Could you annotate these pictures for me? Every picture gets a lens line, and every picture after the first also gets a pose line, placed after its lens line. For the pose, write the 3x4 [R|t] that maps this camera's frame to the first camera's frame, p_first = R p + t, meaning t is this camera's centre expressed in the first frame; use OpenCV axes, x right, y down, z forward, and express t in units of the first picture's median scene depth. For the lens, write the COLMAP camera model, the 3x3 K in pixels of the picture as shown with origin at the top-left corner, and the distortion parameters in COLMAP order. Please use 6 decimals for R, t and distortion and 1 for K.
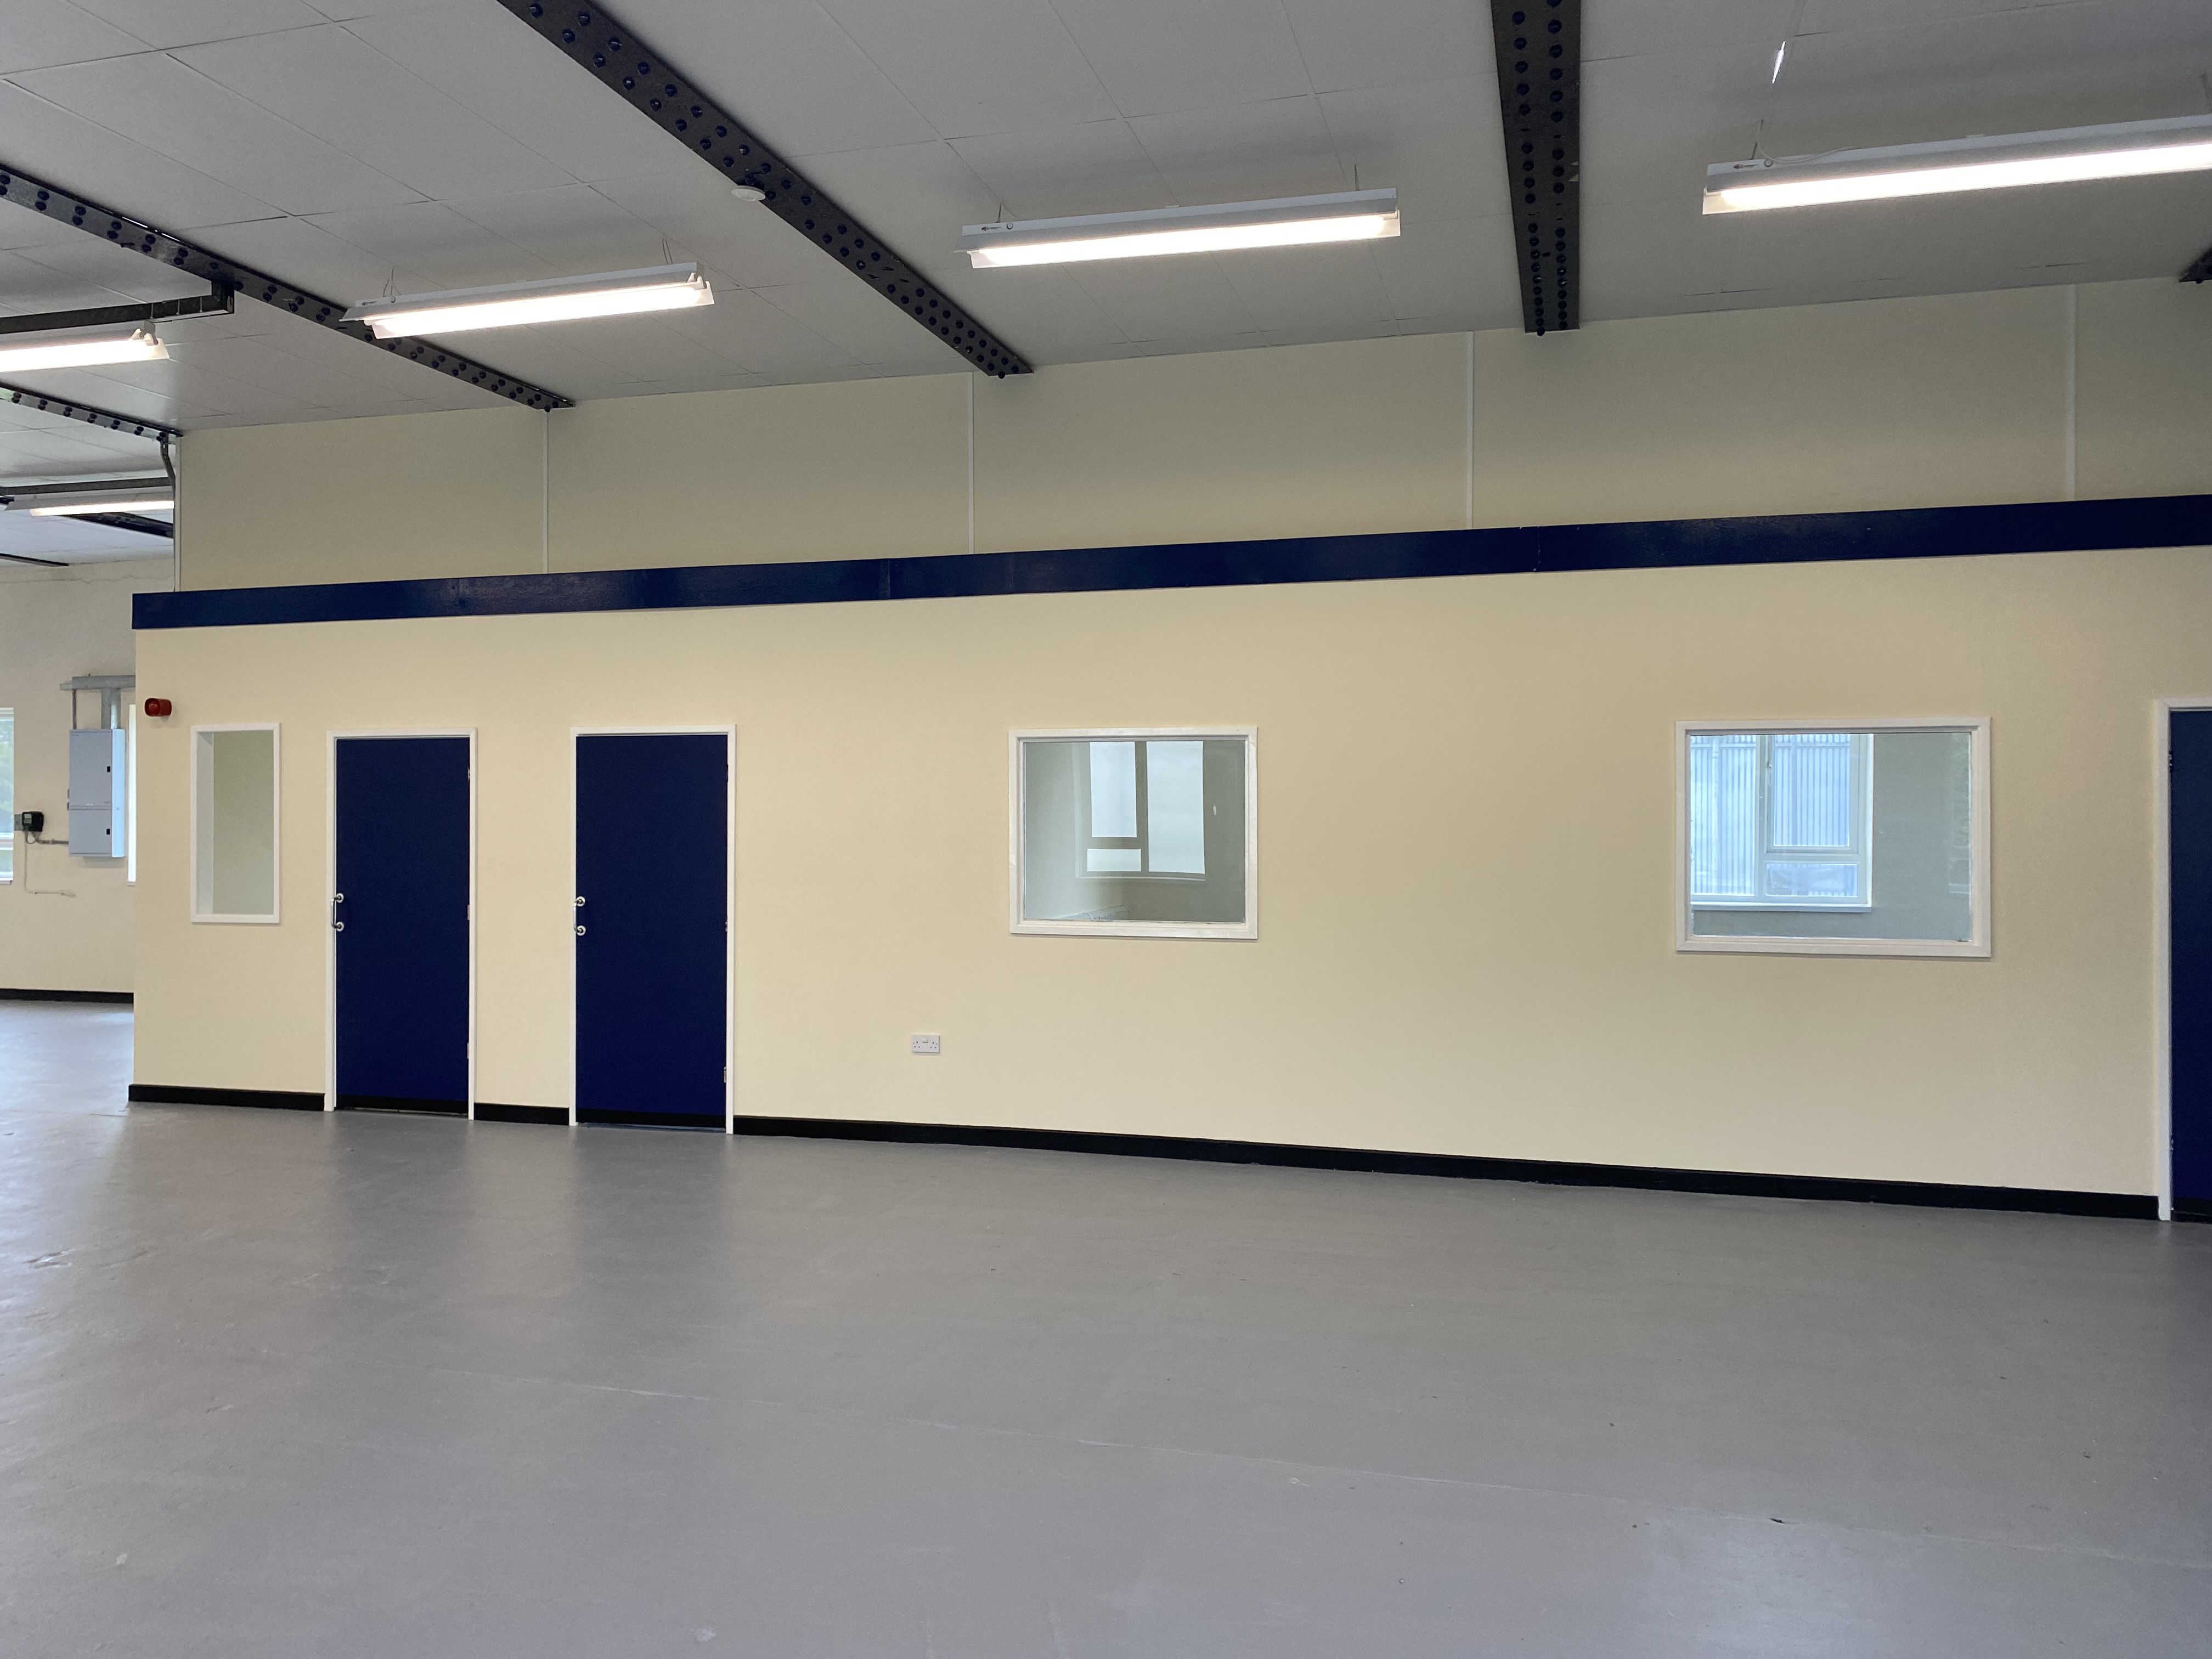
lens RADIAL K [[1663.2, 0, 1093.0], [0, 1663.2, 824.0], [0, 0, 1]] dist [0.043577, -0.055863]
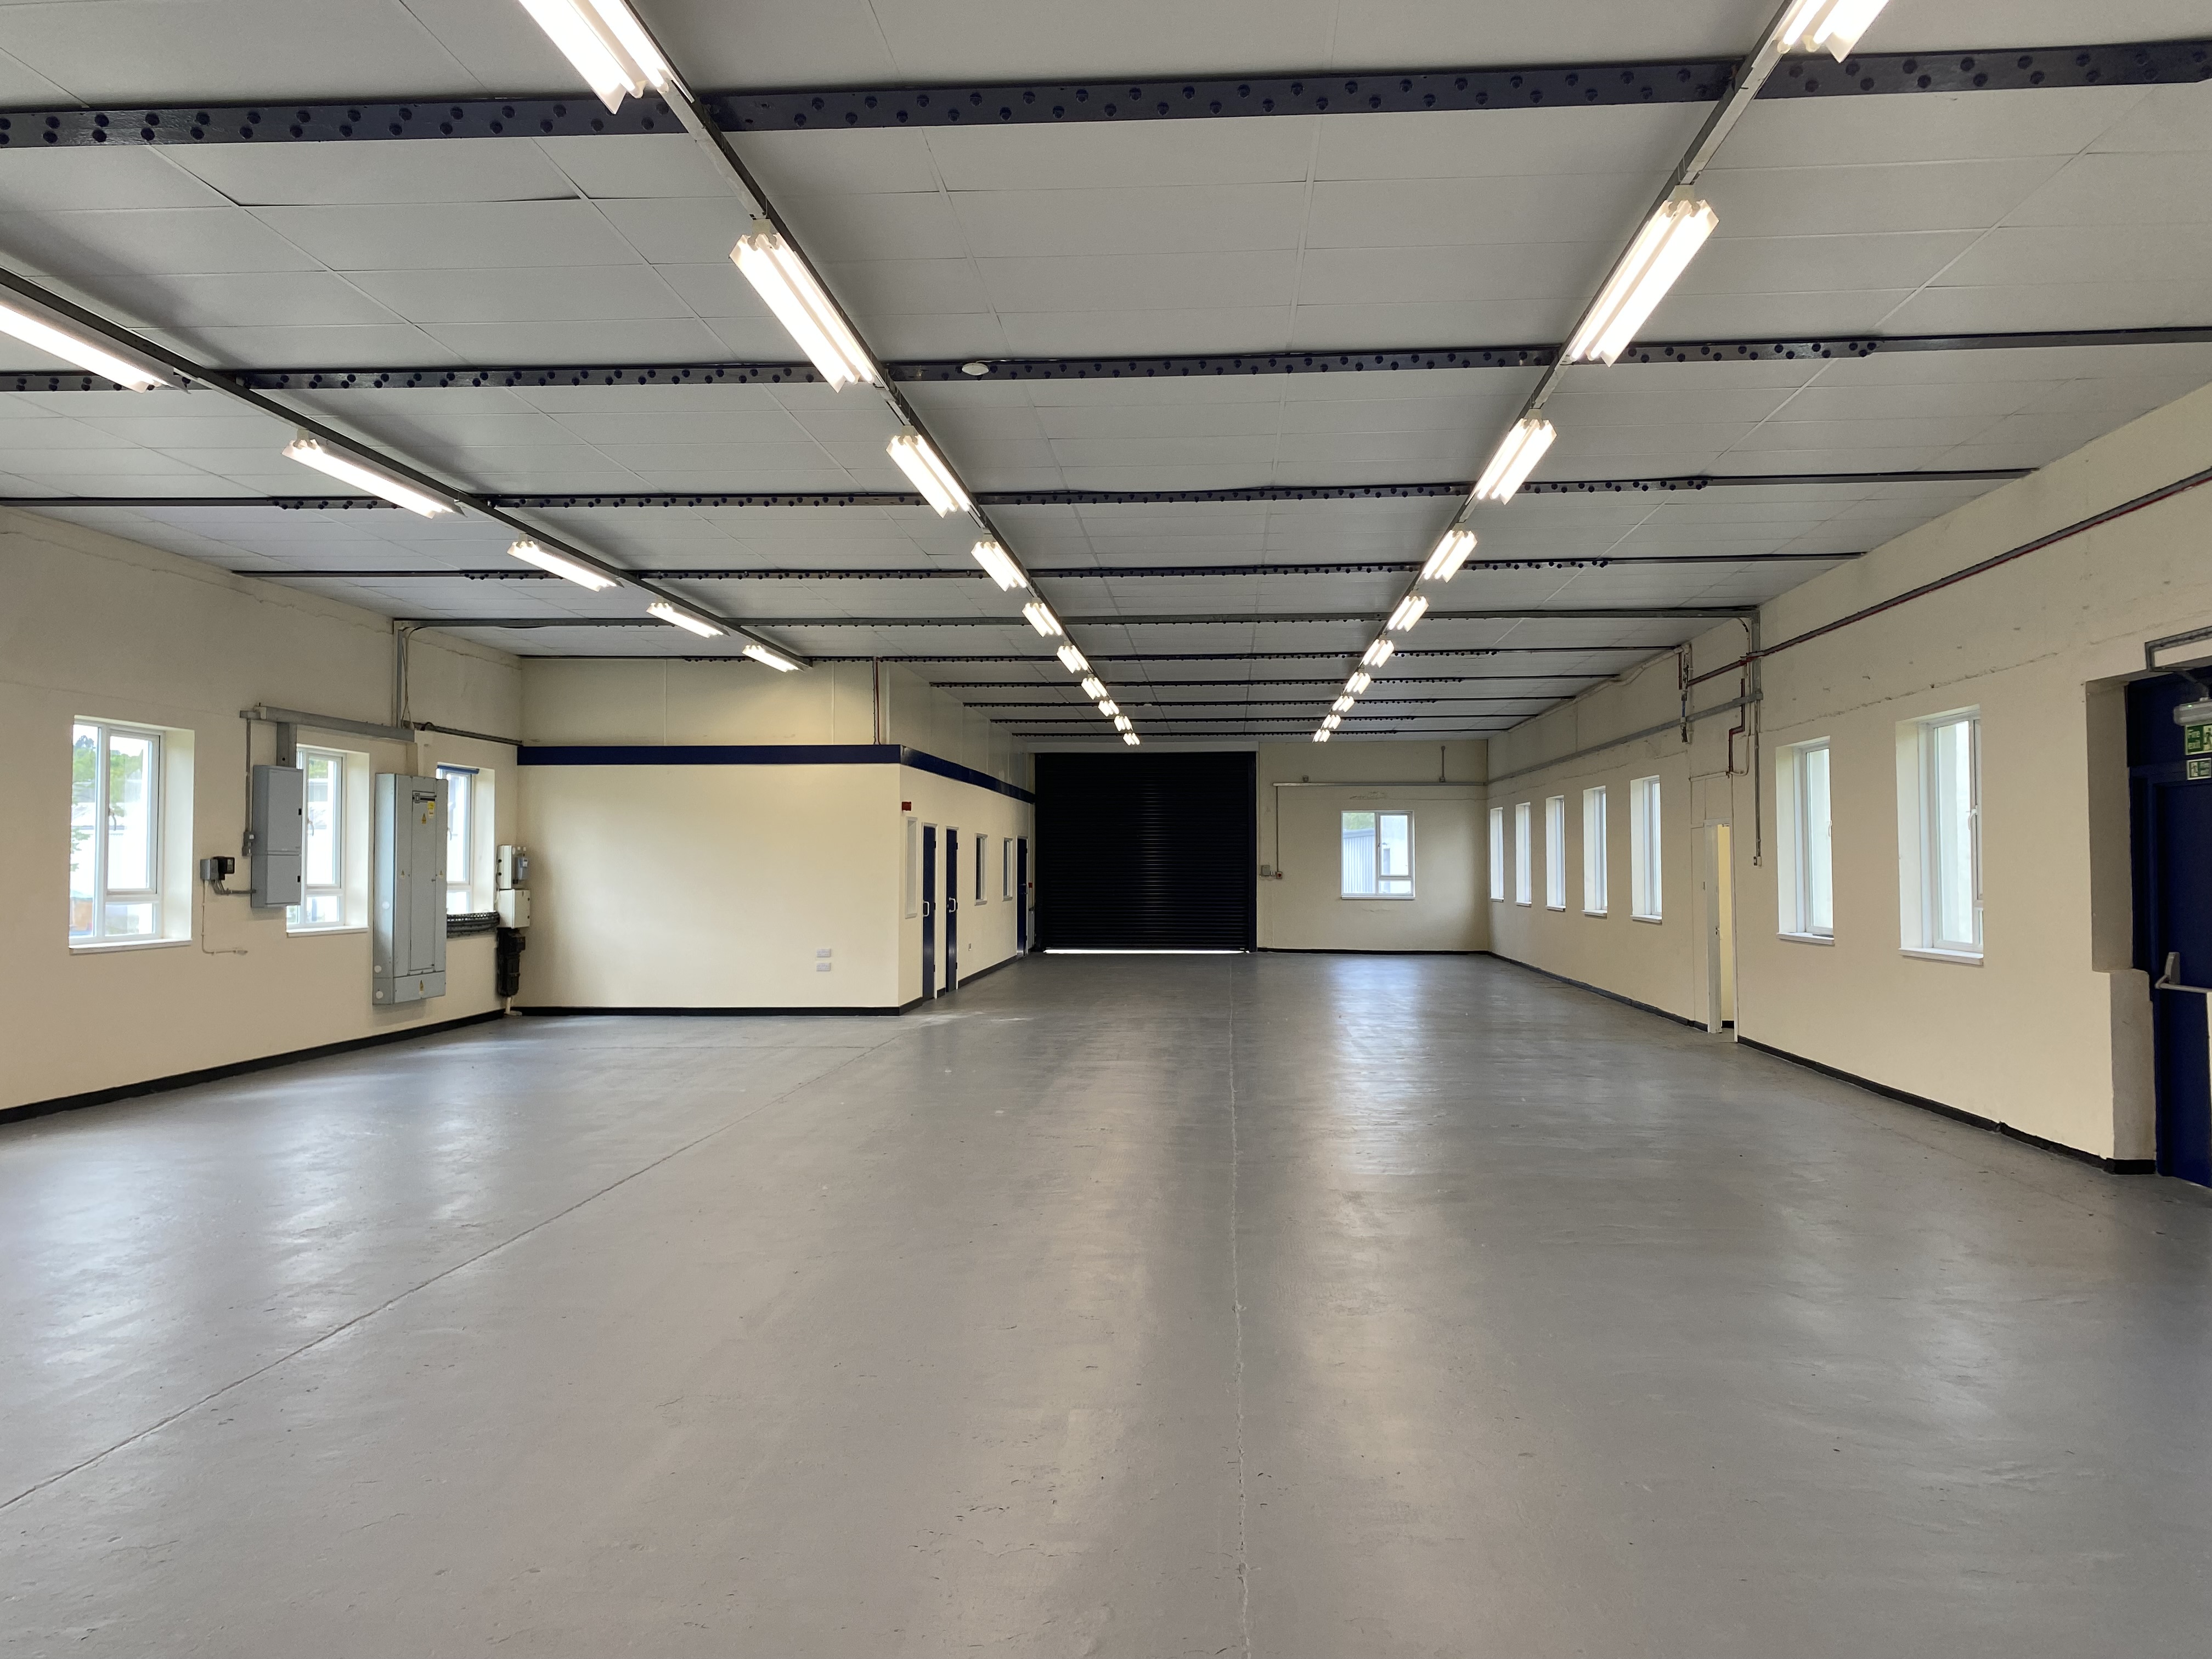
lens RADIAL K [[1663.2, 0, 1119.5], [0, 1663.2, 808.9], [0, 0, 1]] dist [0.043577, -0.055863]
pose [[-0.211501, 0.032018, 0.976853, -2.249887], [0.003188, 0.999481, -0.032069, -0.003789], [-0.977373, -0.003668, -0.211493, 1.065444]]
